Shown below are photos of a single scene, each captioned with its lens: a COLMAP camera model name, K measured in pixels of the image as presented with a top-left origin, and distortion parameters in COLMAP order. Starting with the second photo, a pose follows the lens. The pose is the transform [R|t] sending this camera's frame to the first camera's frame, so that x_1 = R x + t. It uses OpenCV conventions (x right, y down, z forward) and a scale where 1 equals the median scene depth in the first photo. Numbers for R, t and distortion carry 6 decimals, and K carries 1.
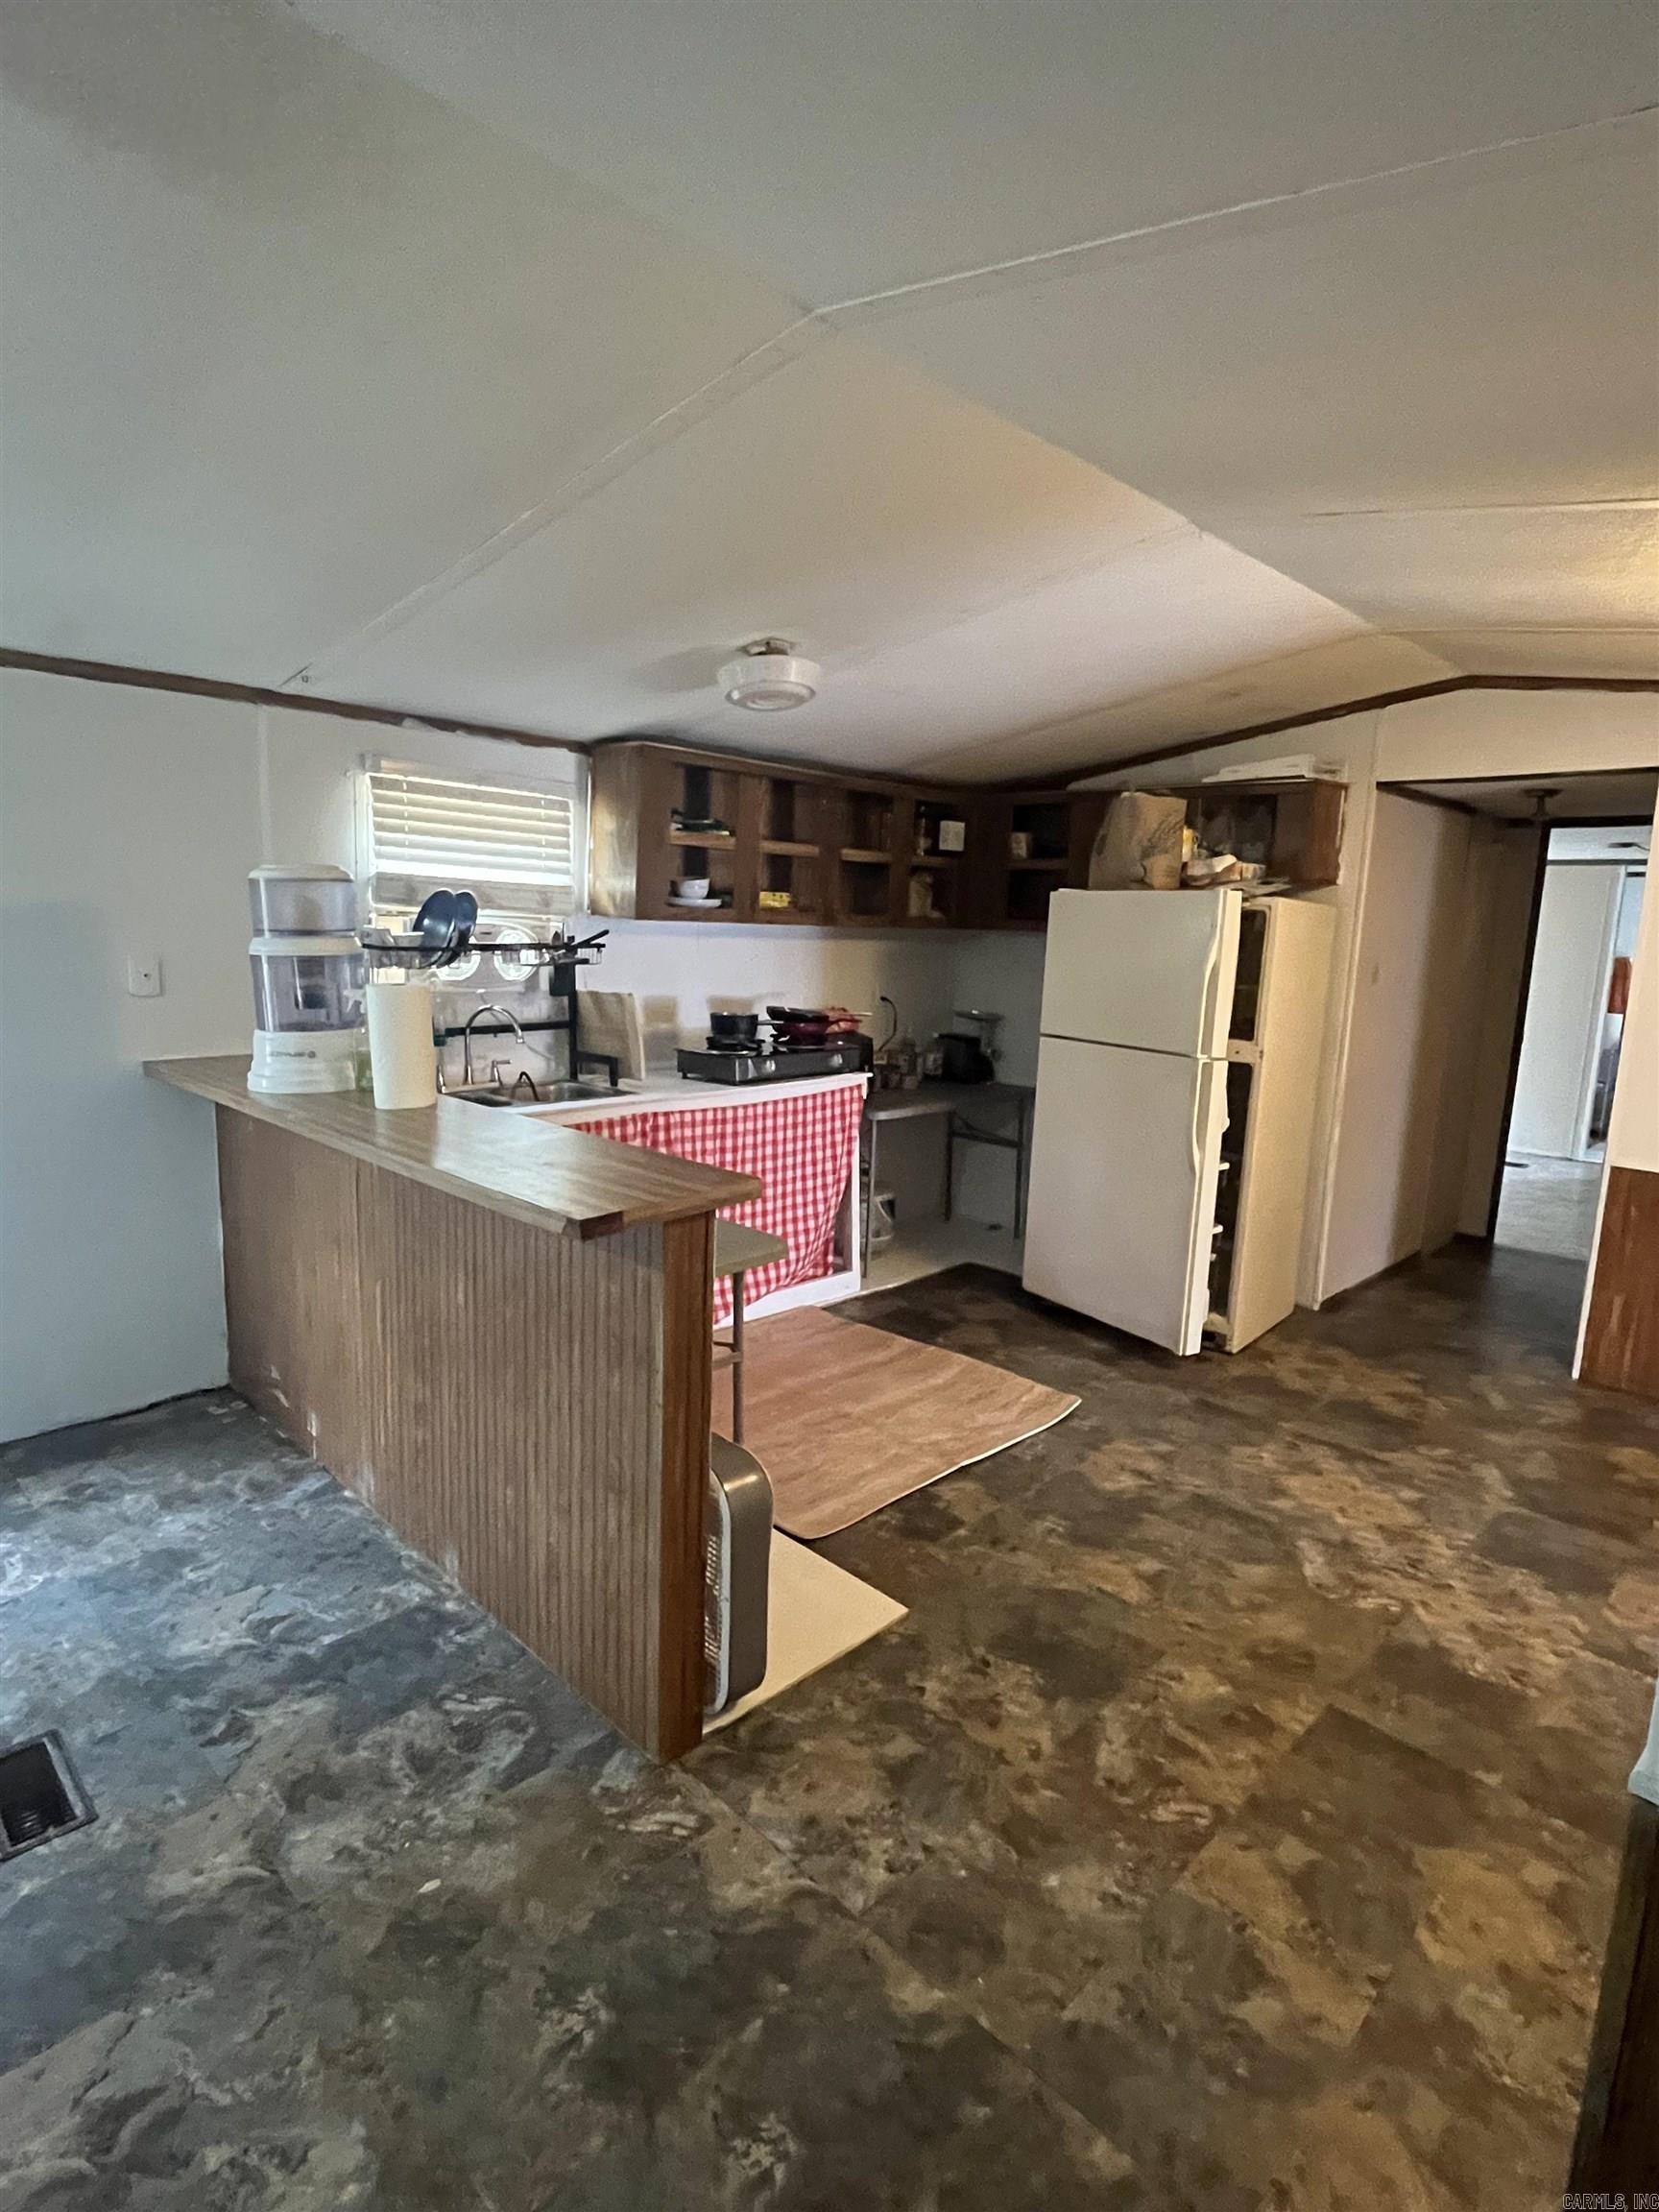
lens RADIAL K [[1143.4, 0, 829.5], [0, 1143.4, 1106.0], [0, 0, 1]] dist [-0.001166, -0.000075]
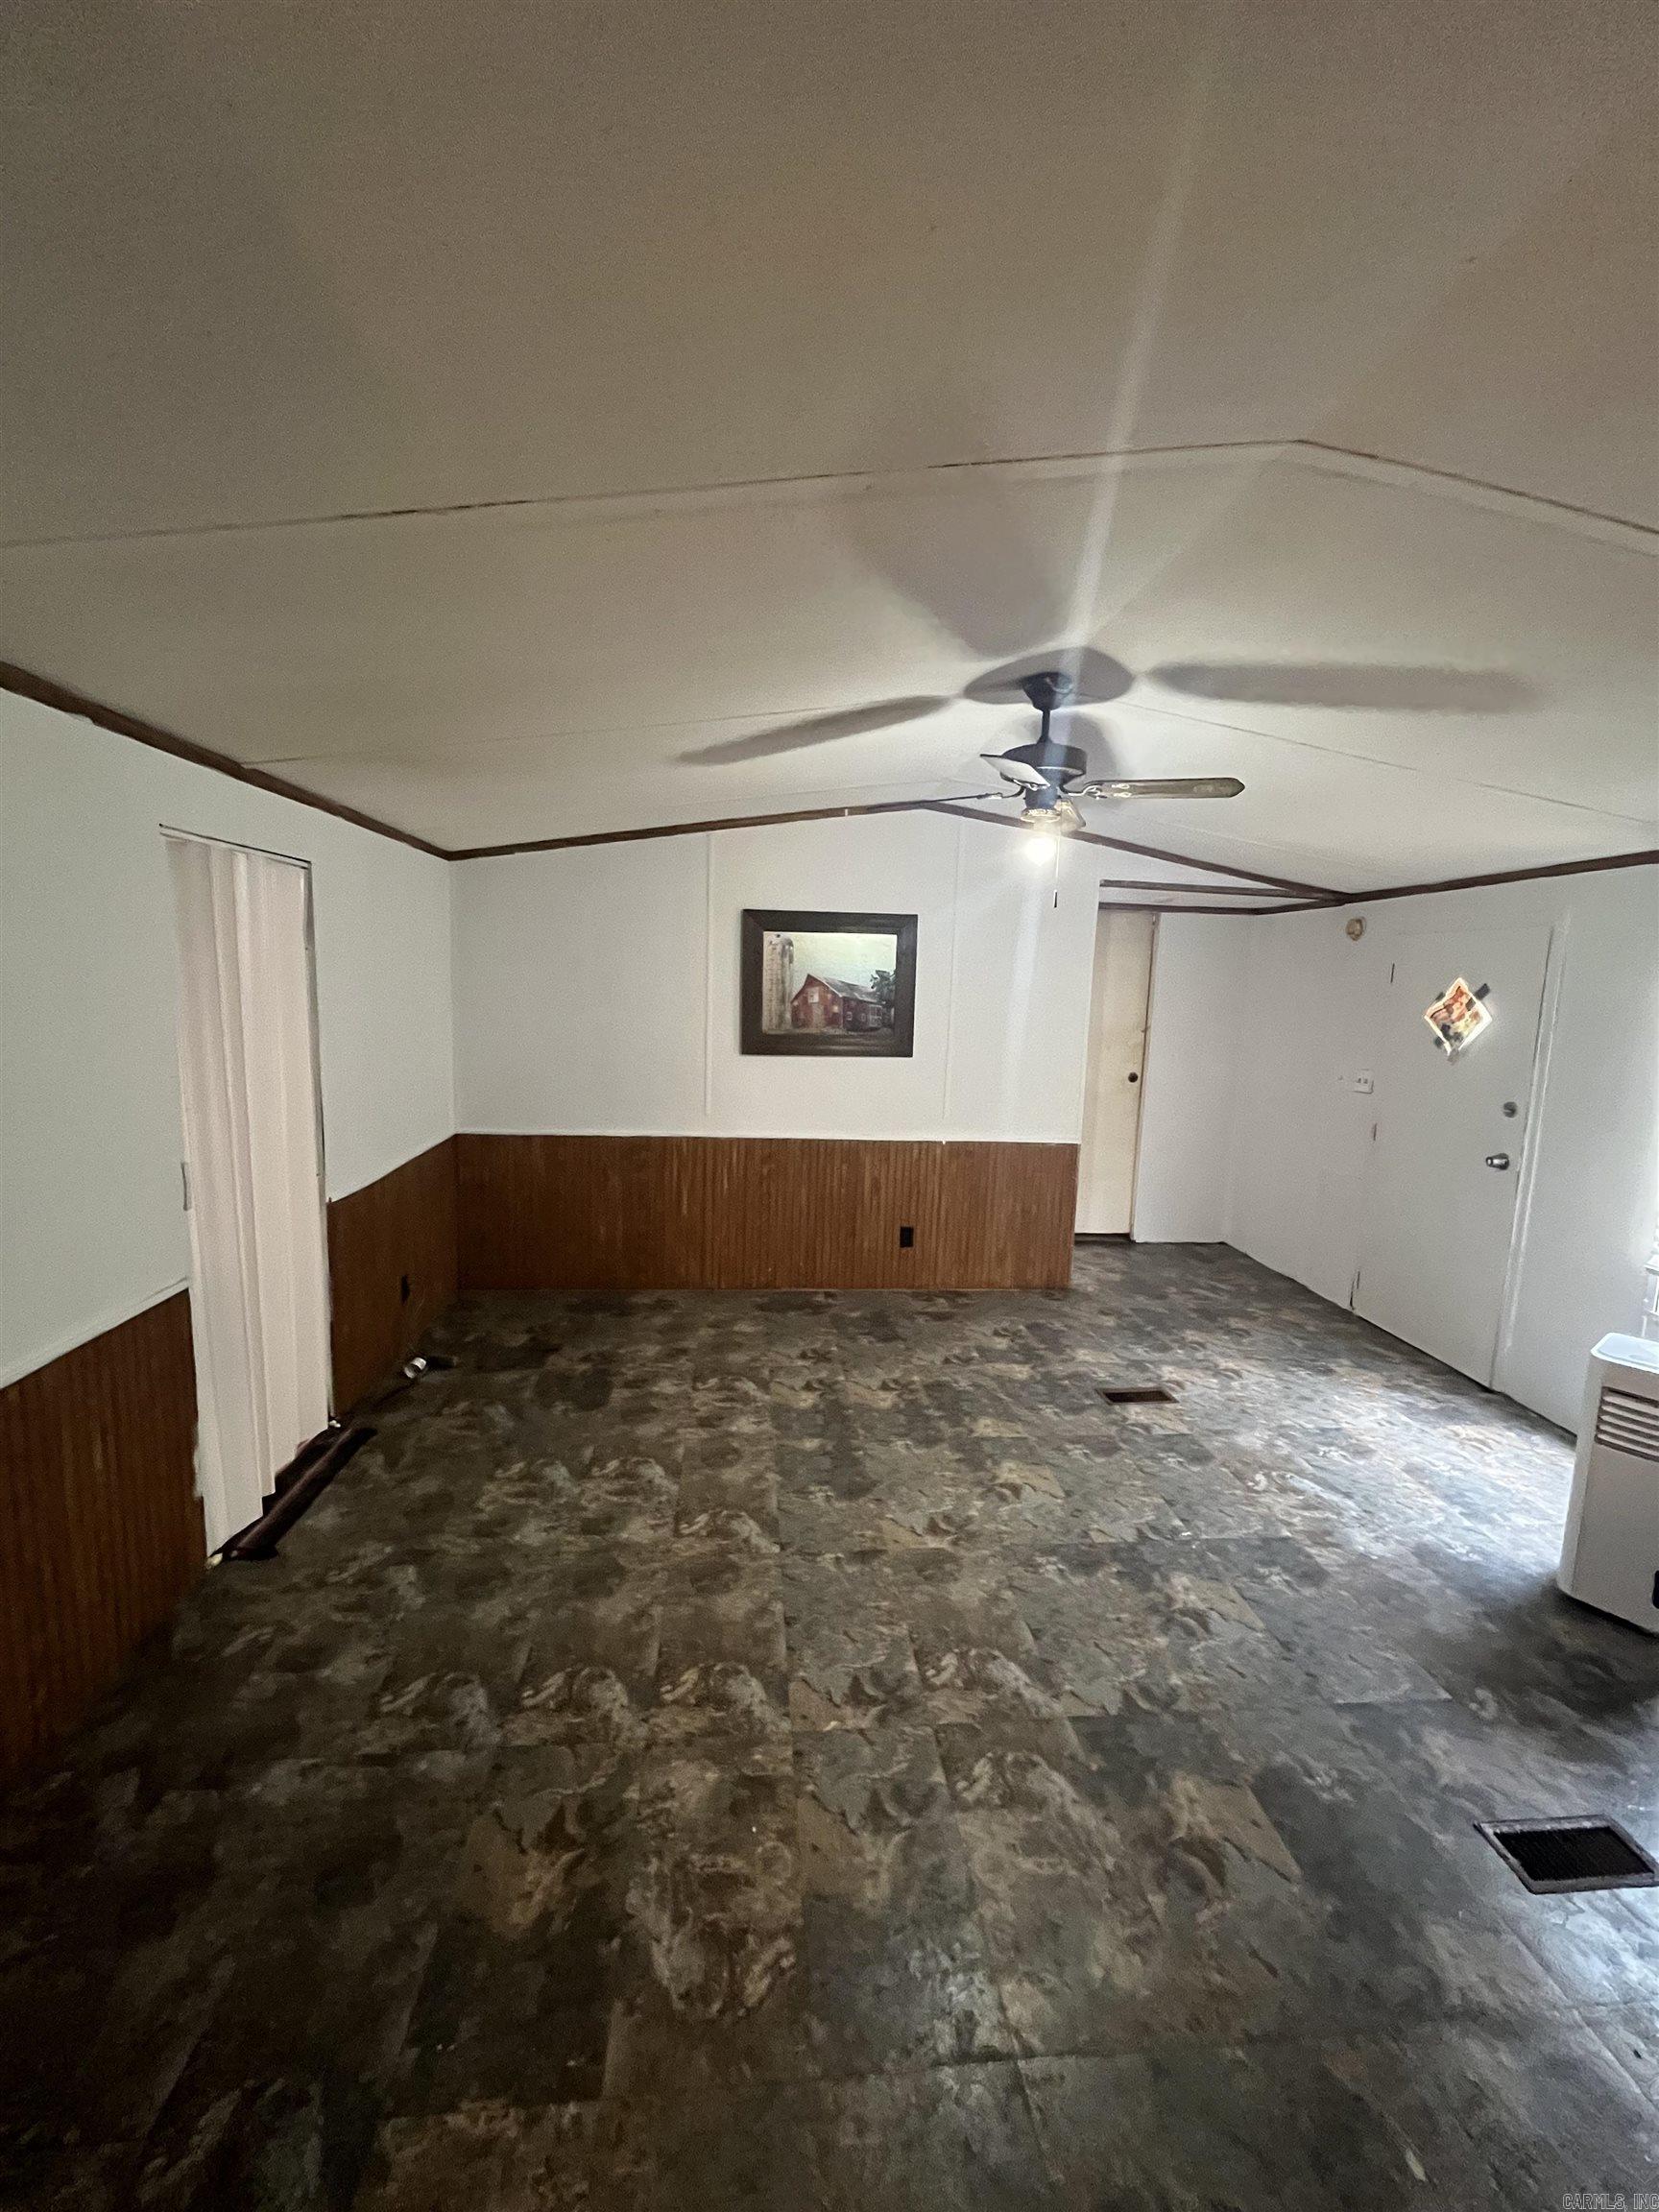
lens RADIAL K [[897.4, 0, 829.5], [0, 897.4, 1106.0], [0, 0, 1]] dist [-0.011088, -0.000194]
pose [[-0.643782, 0.045498, -0.763855, 0.456196], [-0.177947, 0.961963, 0.207274, -0.173245], [0.744230, 0.269365, -0.611198, 0.938765]]
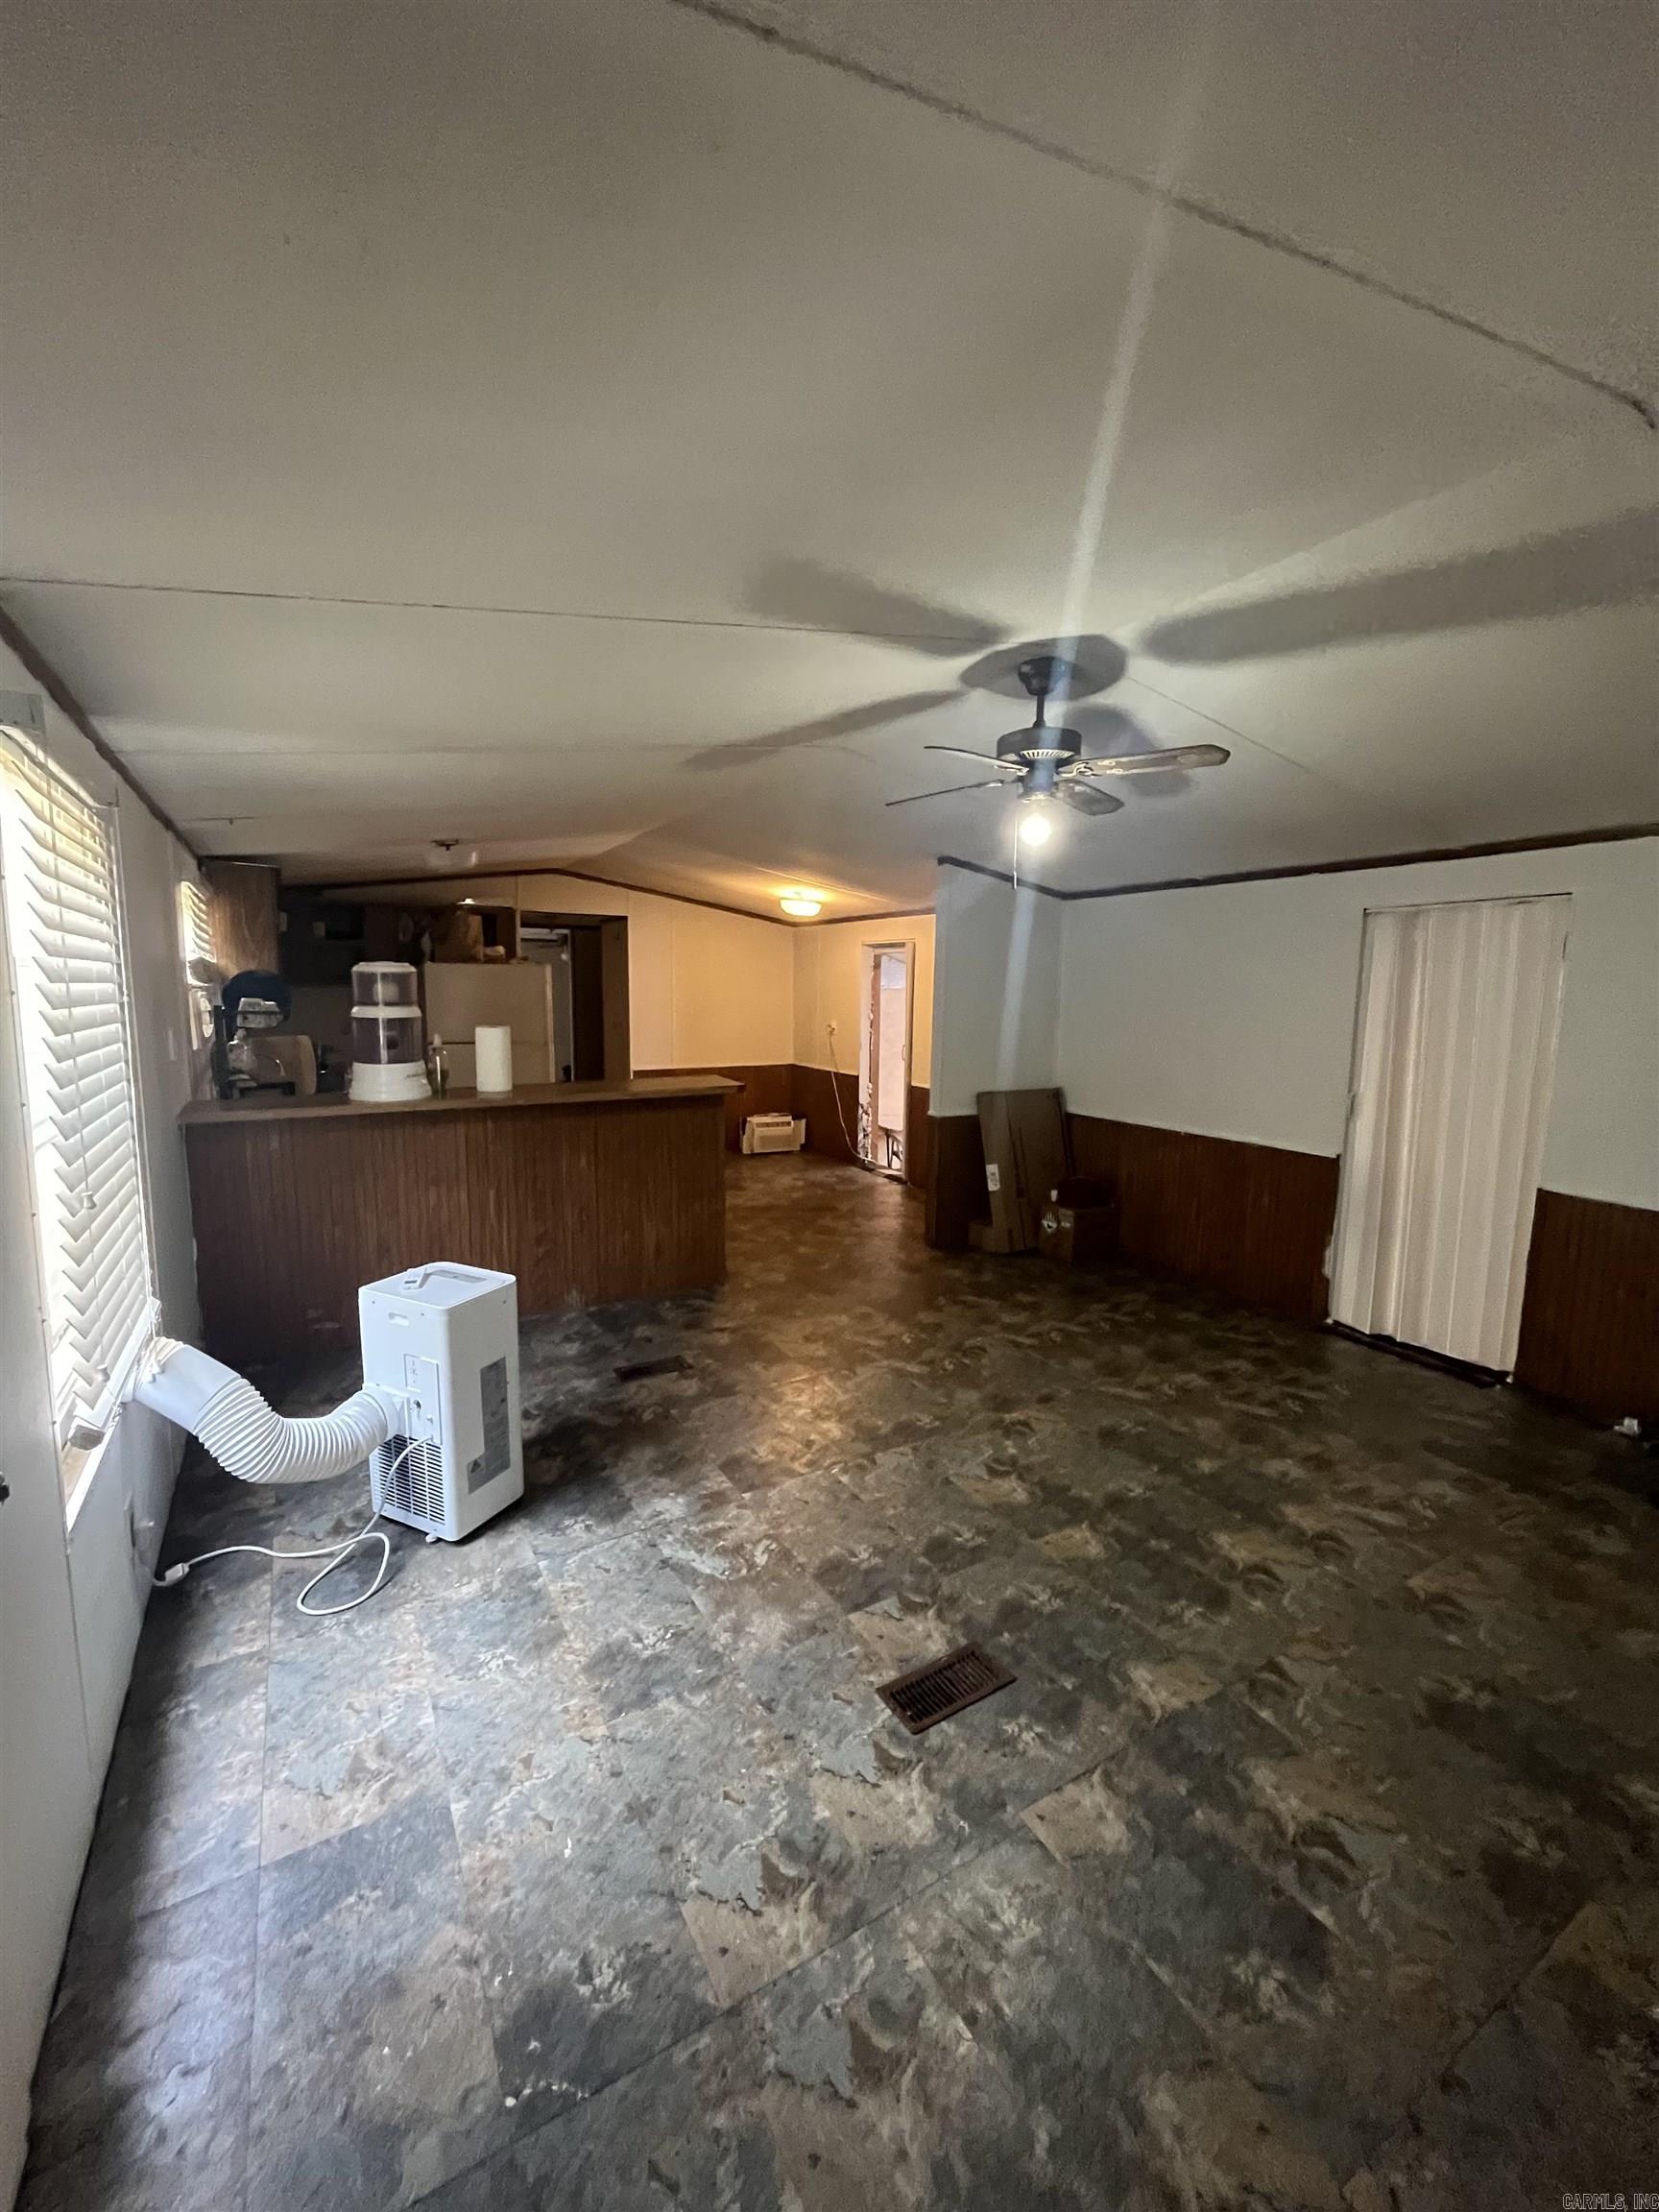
lens RADIAL K [[897.4, 0, 829.5], [0, 897.4, 1106.0], [0, 0, 1]] dist [-0.011088, -0.000194]
pose [[0.260908, -0.163664, 0.951389, -2.701368], [0.151675, 0.980234, 0.127031, -0.131614], [-0.953374, 0.111158, 0.280575, 0.081717]]
